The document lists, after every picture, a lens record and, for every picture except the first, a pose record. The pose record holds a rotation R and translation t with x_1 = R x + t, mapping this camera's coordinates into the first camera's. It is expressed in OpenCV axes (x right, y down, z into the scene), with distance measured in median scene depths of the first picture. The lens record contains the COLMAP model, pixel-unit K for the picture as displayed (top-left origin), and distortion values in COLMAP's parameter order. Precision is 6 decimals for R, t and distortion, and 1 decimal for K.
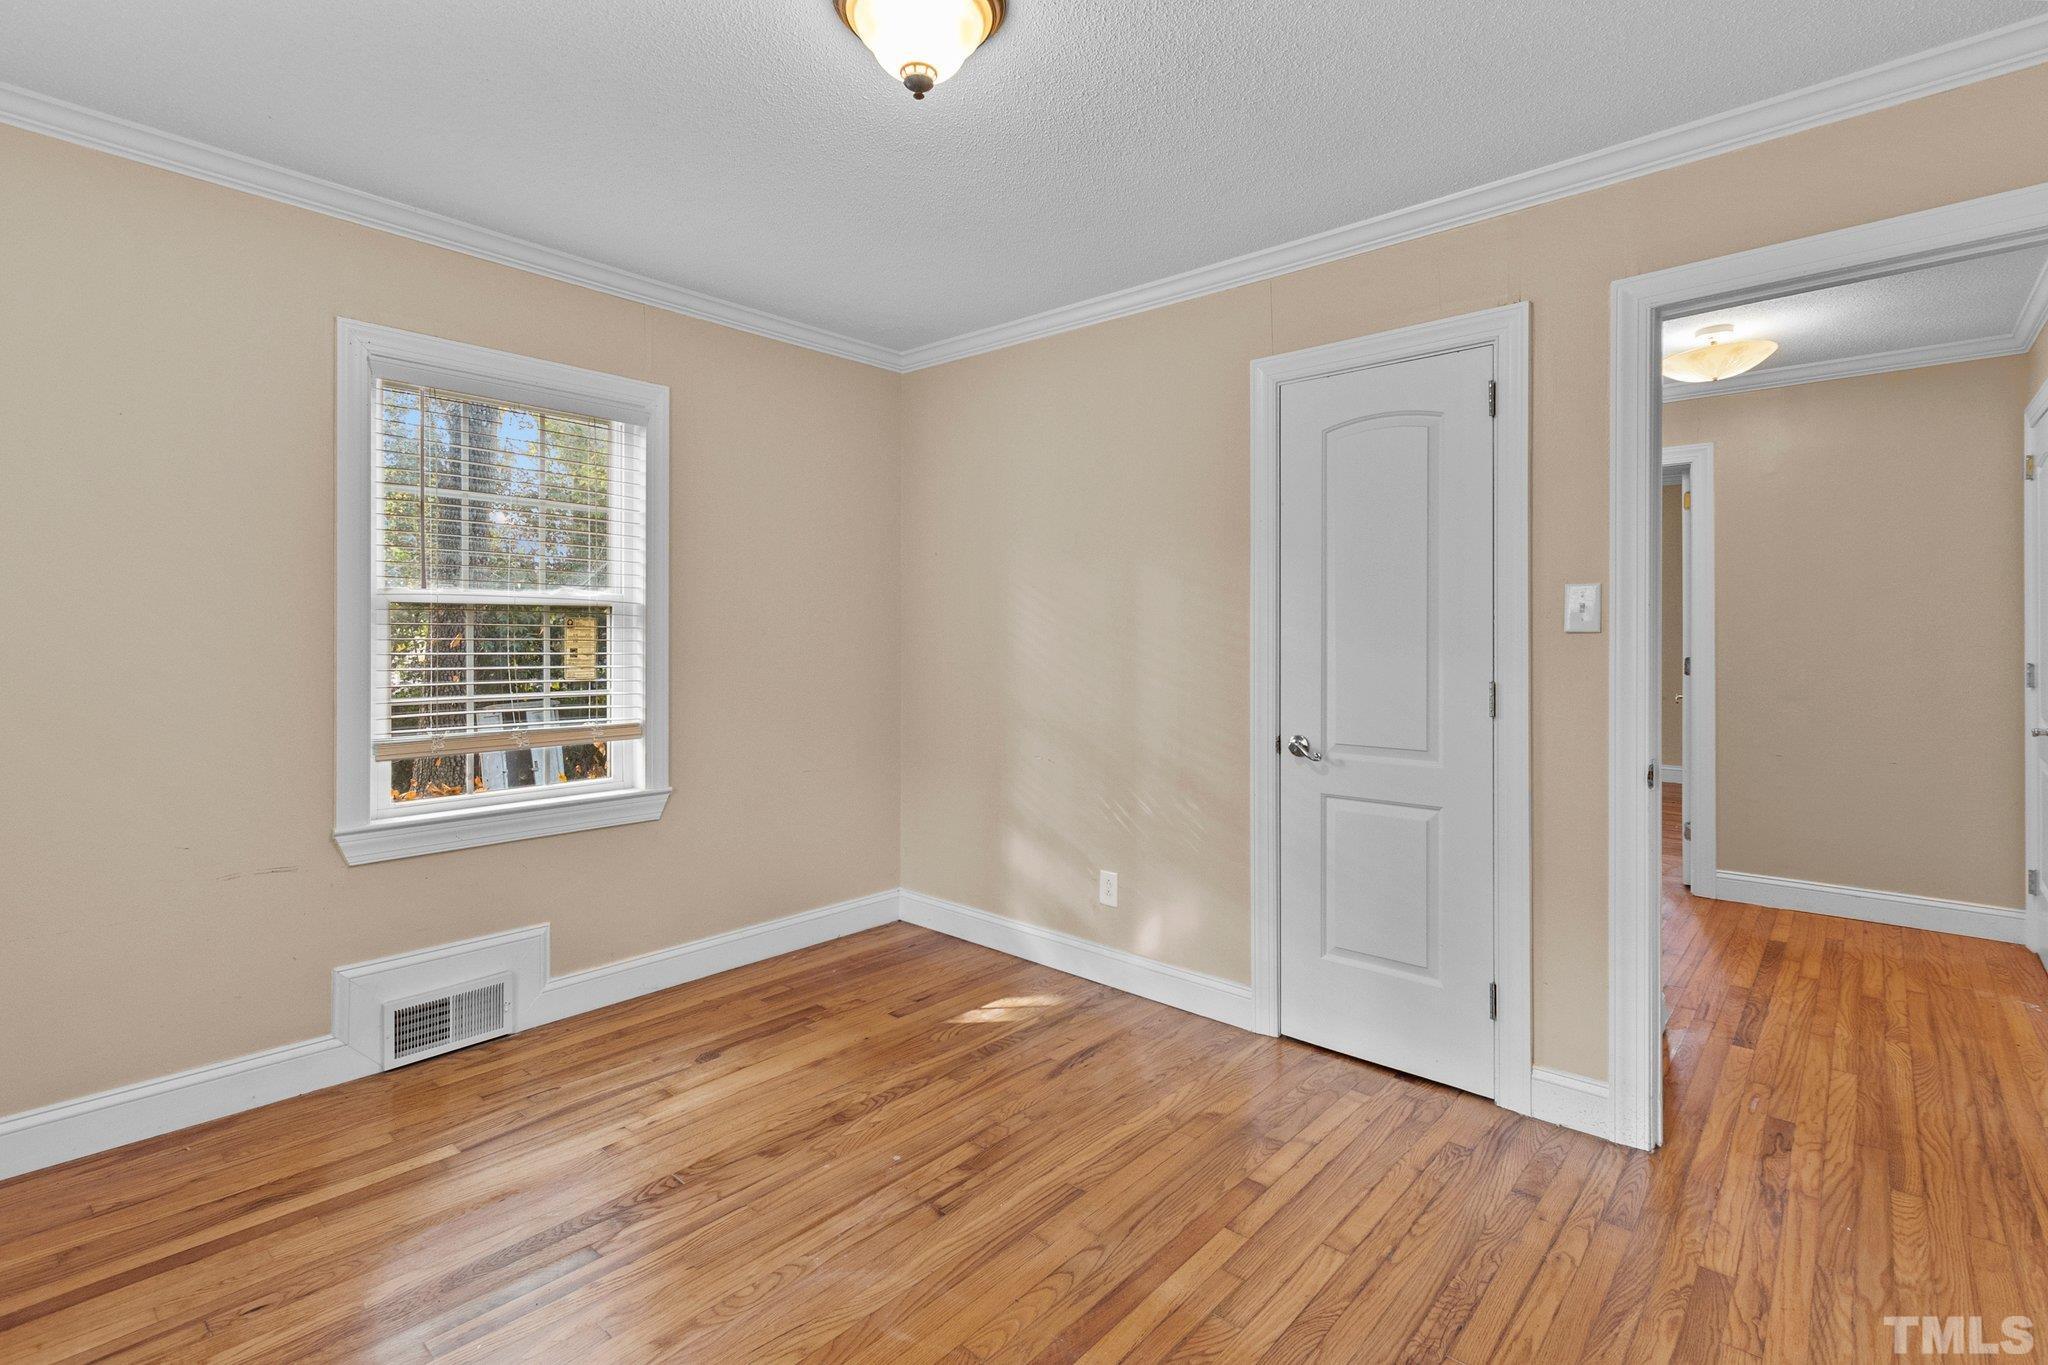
lens RADIAL K [[941.2, 0, 1008.8], [0, 941.2, 641.0], [0, 0, 1]] dist [-0.000335, -0.000133]
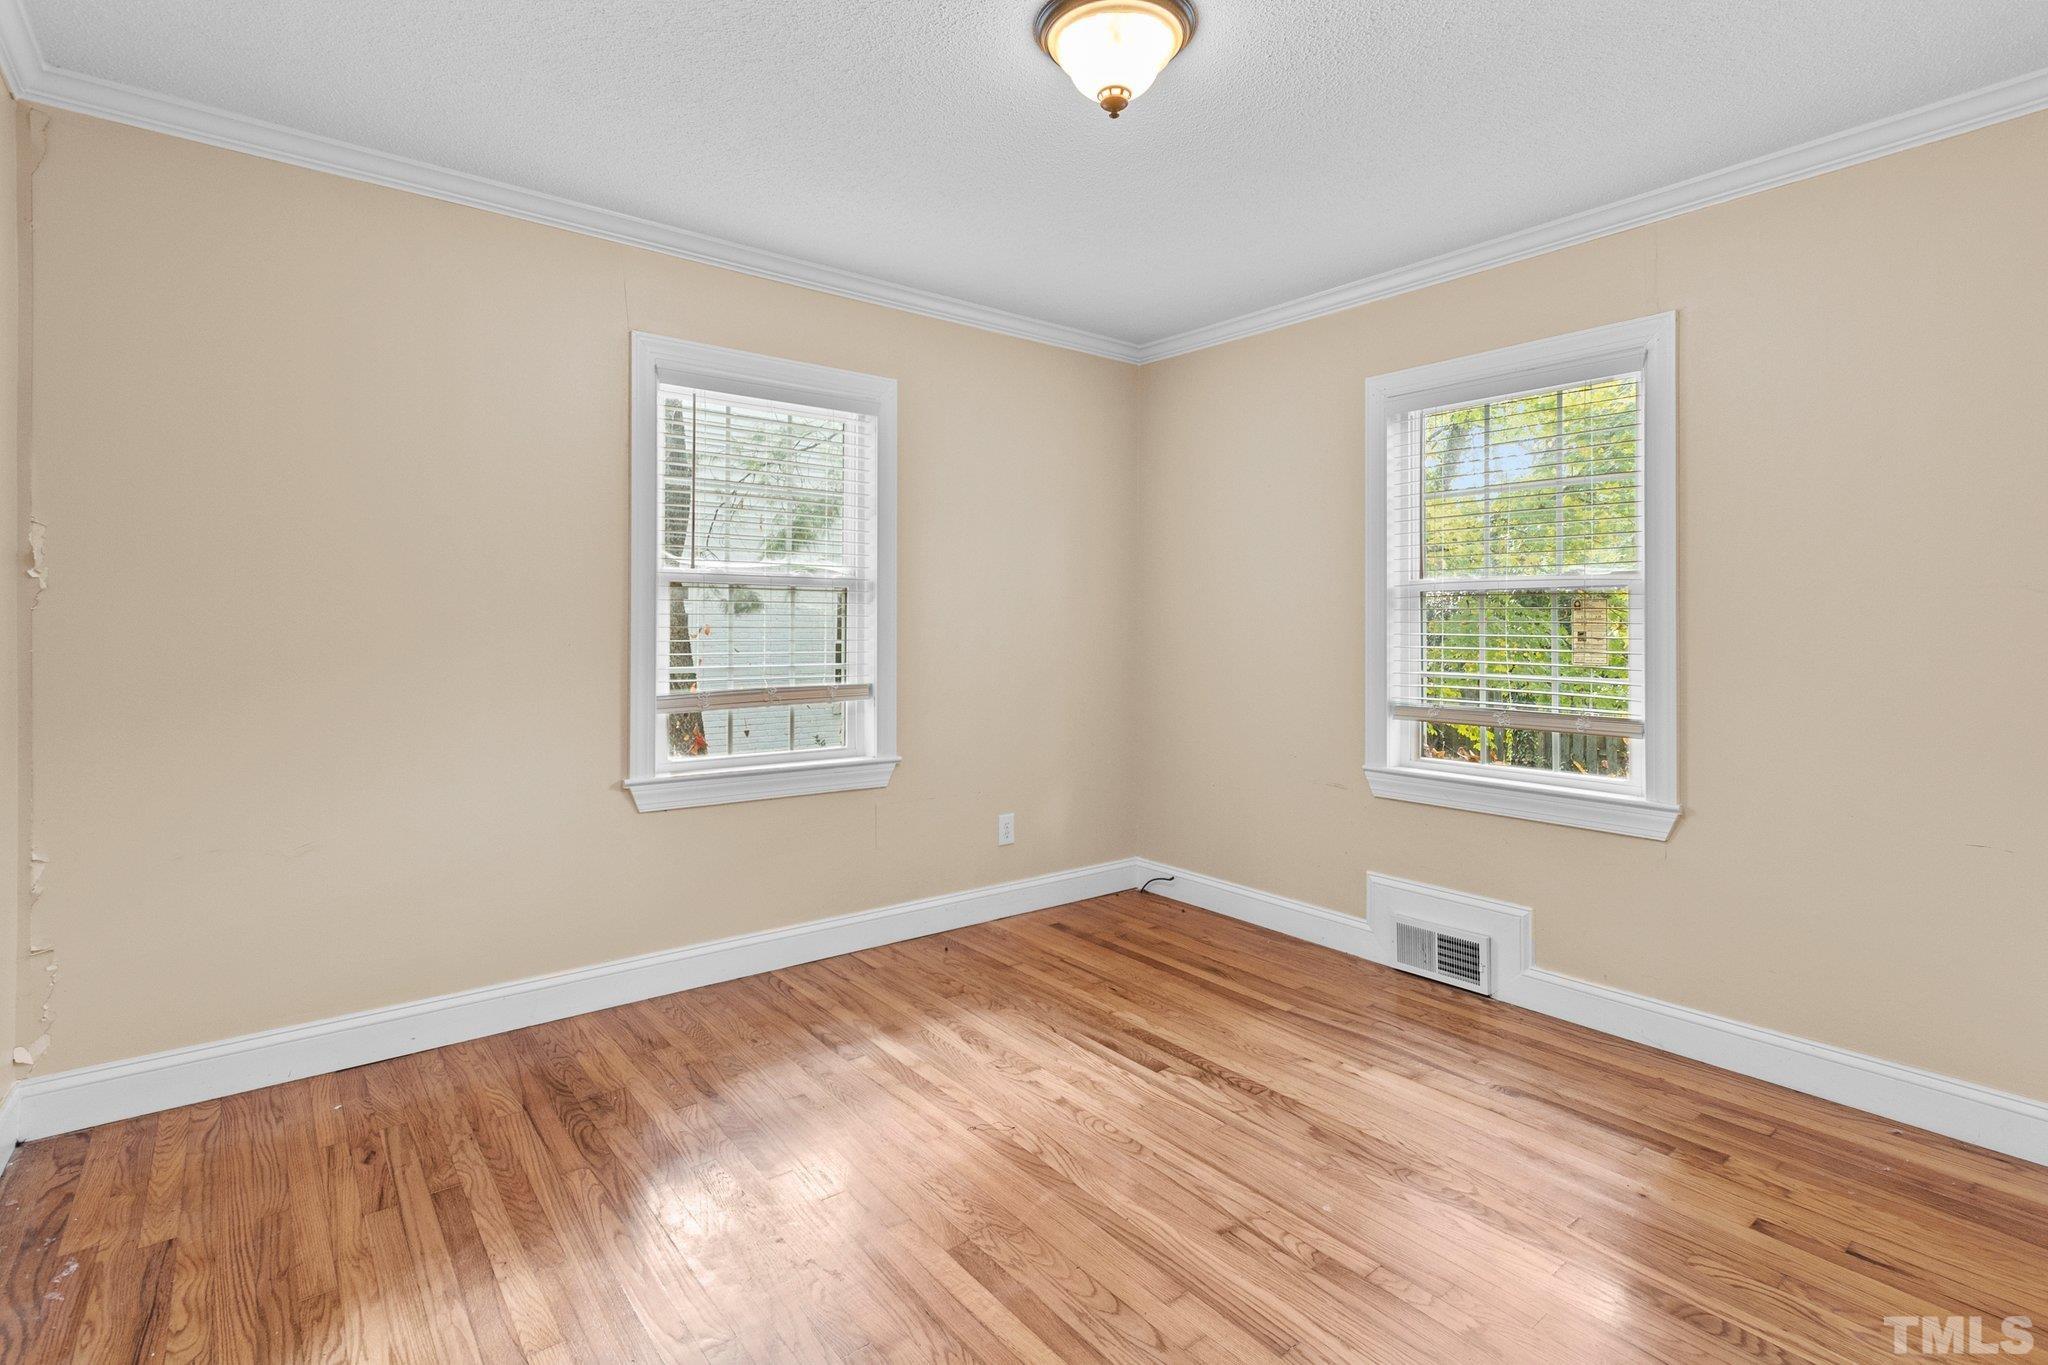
lens RADIAL K [[970.1, 0, 1020.8], [0, 970.1, 611.7], [0, 0, 1]] dist [-0.000091, -0.000217]
pose [[-0.162643, -0.012072, -0.986611, 0.672957], [-0.008624, 0.999904, -0.010813, 0.003793], [0.986647, 0.006750, -0.162731, 0.701090]]
